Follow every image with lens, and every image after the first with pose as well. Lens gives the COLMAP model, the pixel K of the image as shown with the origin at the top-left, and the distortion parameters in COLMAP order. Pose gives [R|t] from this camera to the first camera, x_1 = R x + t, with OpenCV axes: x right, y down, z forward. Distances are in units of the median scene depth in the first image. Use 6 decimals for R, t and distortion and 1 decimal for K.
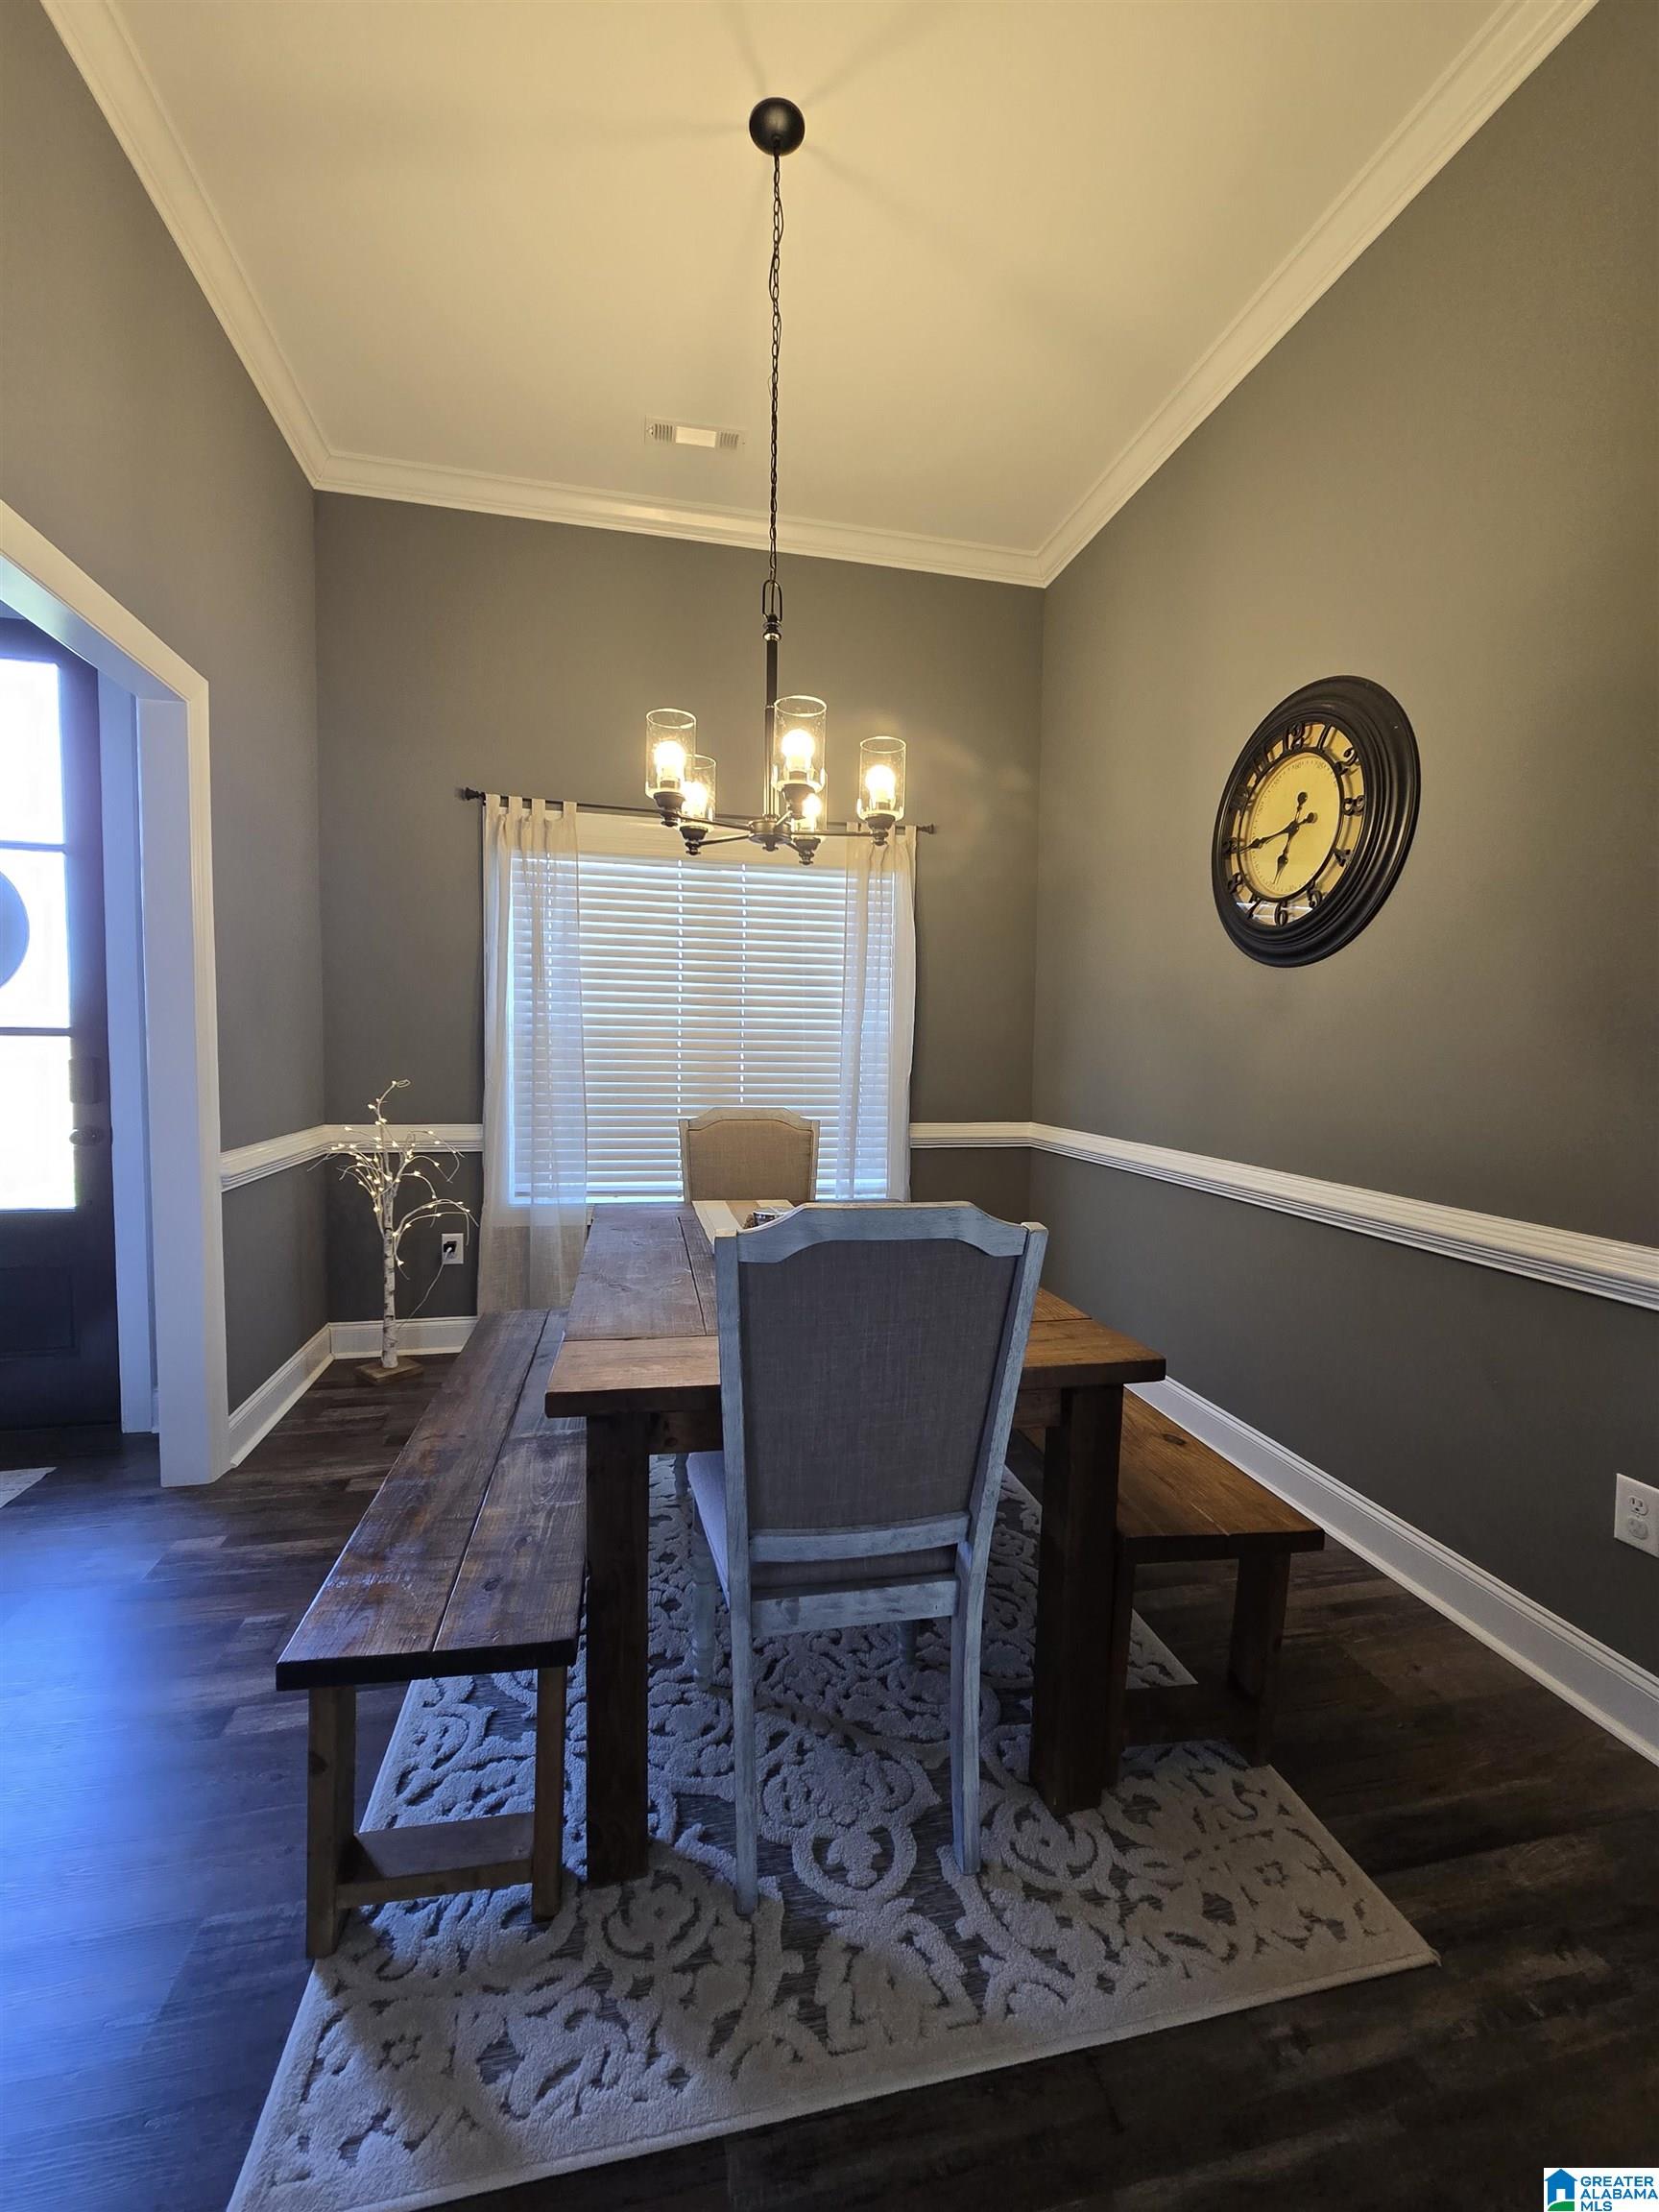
lens RADIAL K [[909.6, 0, 833.4], [0, 909.6, 1109.5], [0, 0, 1]] dist [-0.002041, 0.001257]
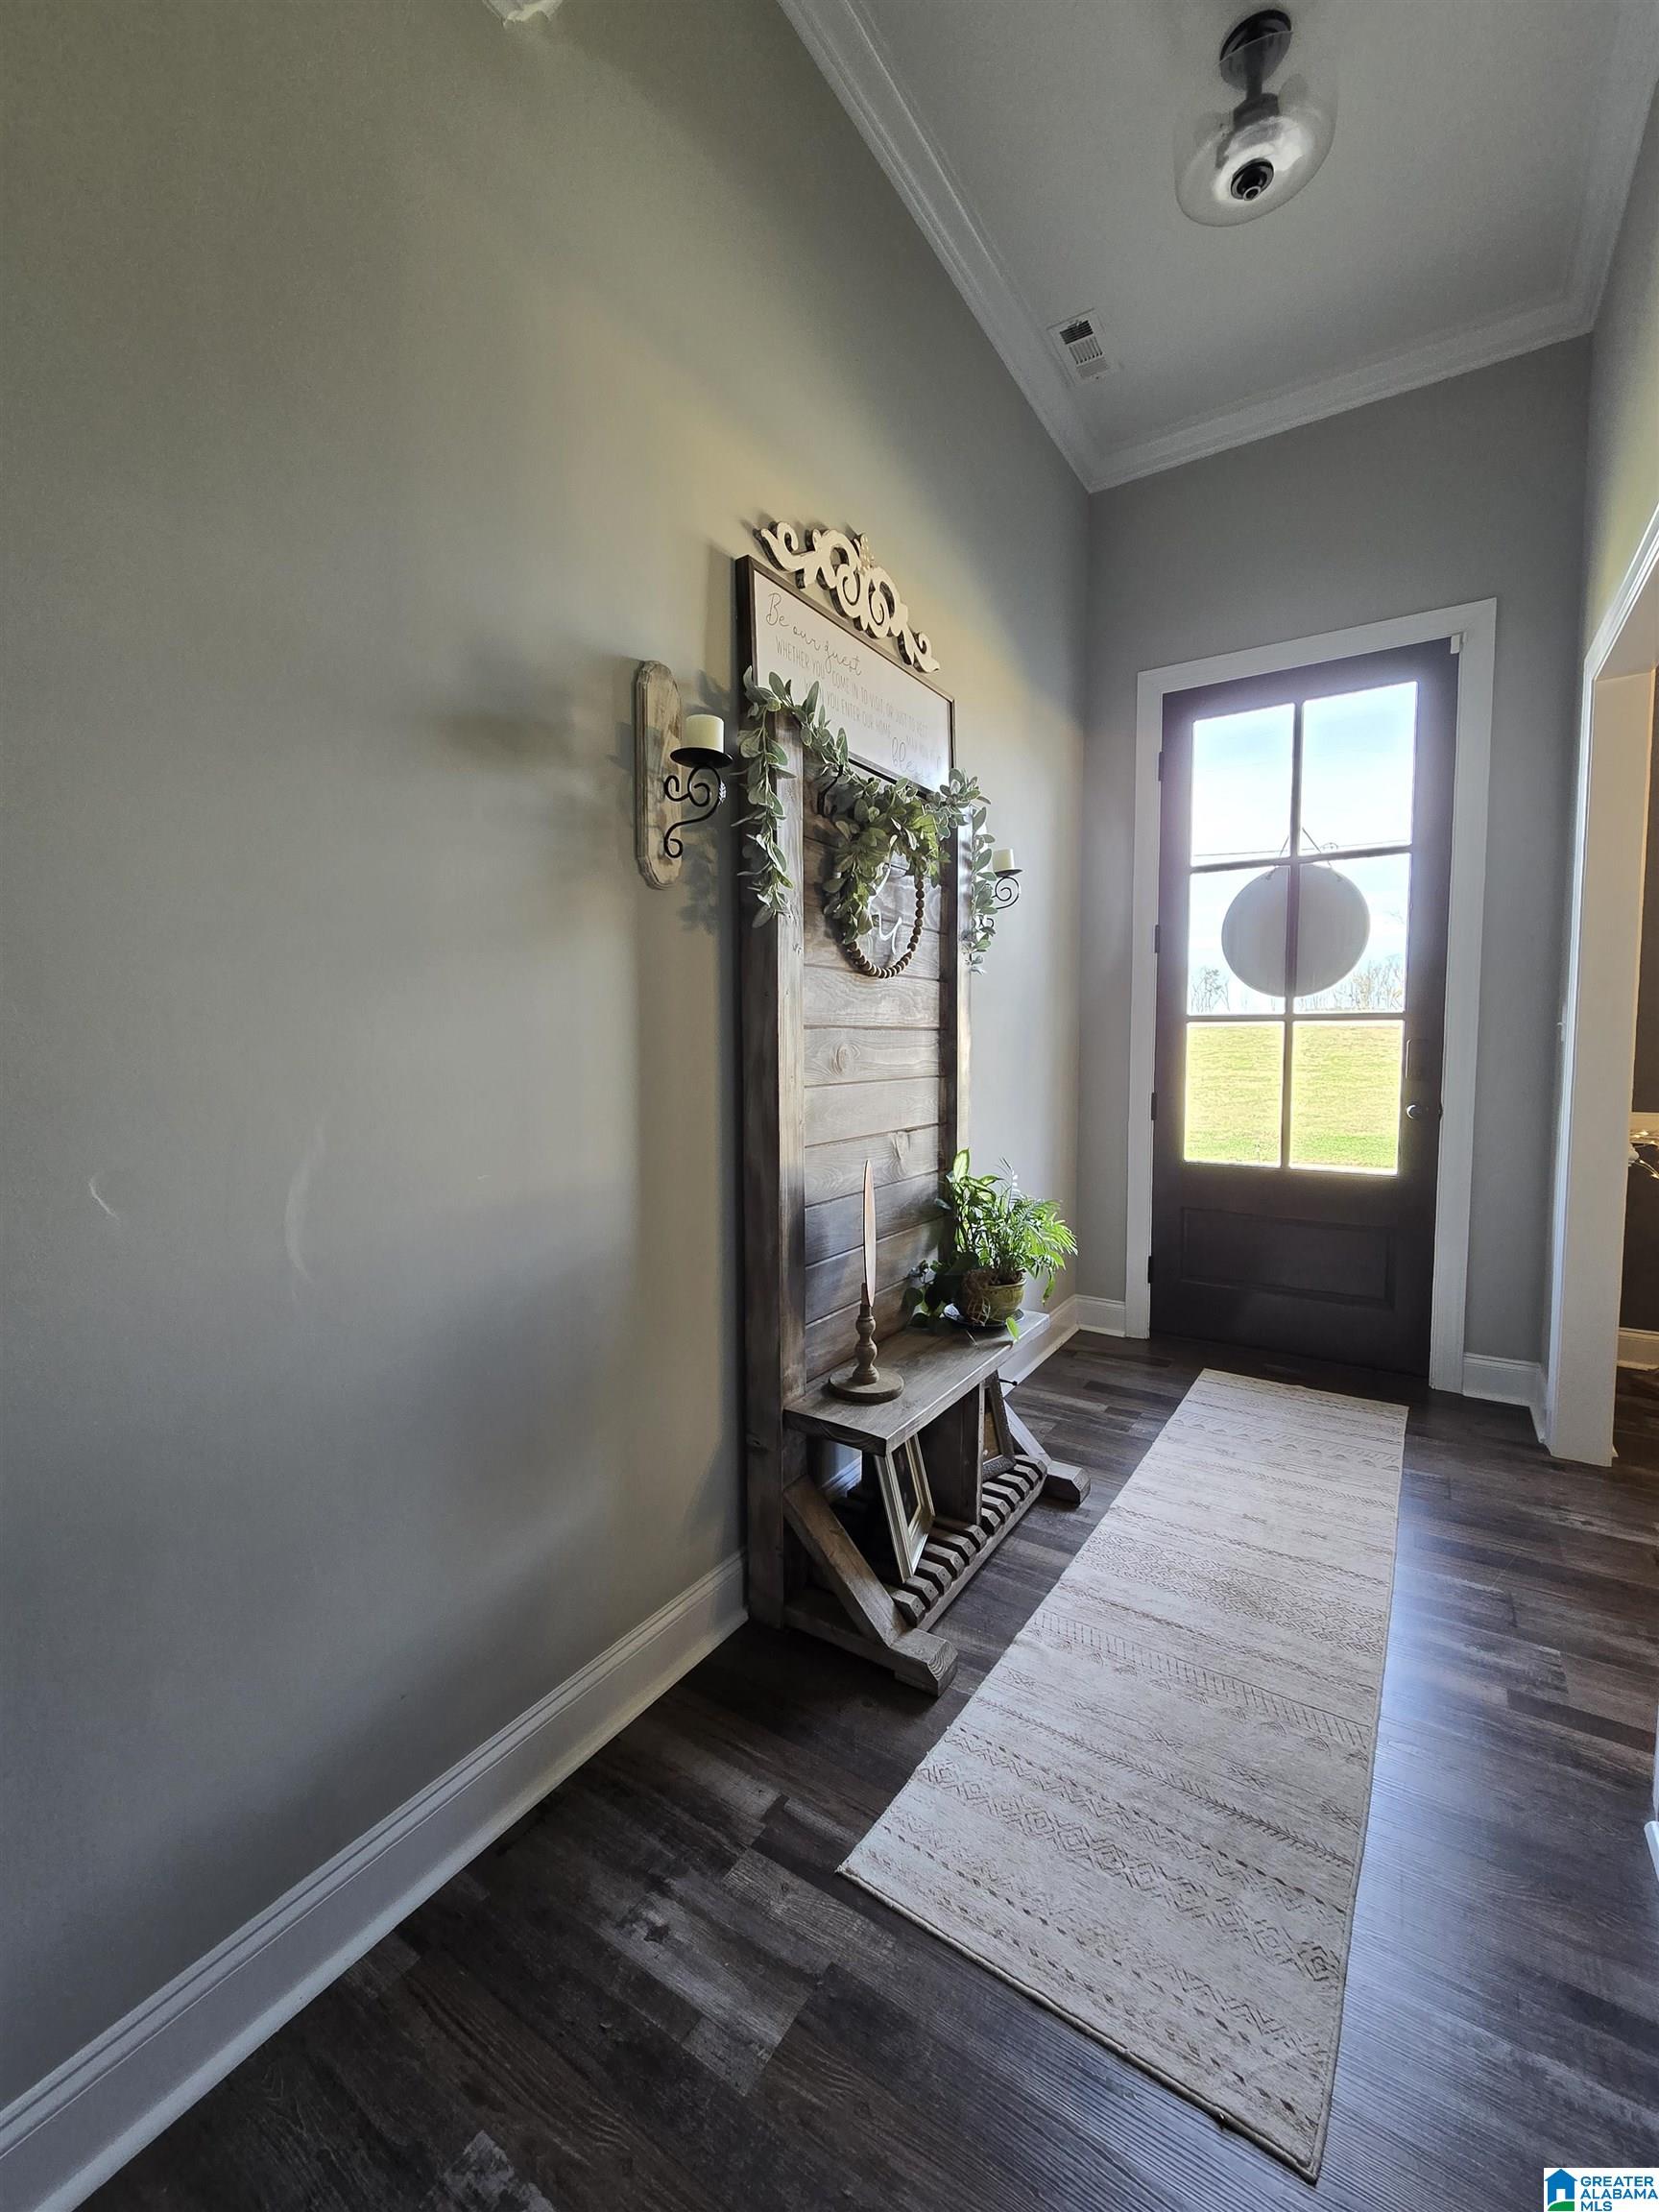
lens RADIAL K [[909.6, 0, 821.3], [0, 909.6, 1110.0], [0, 0, 1]] dist [-0.002041, 0.001257]
pose [[0.697225, 0.039087, -0.715786, -0.543680], [-0.026464, 0.999235, 0.028787, 0.015834], [0.716363, -0.001128, 0.697727, -0.278548]]
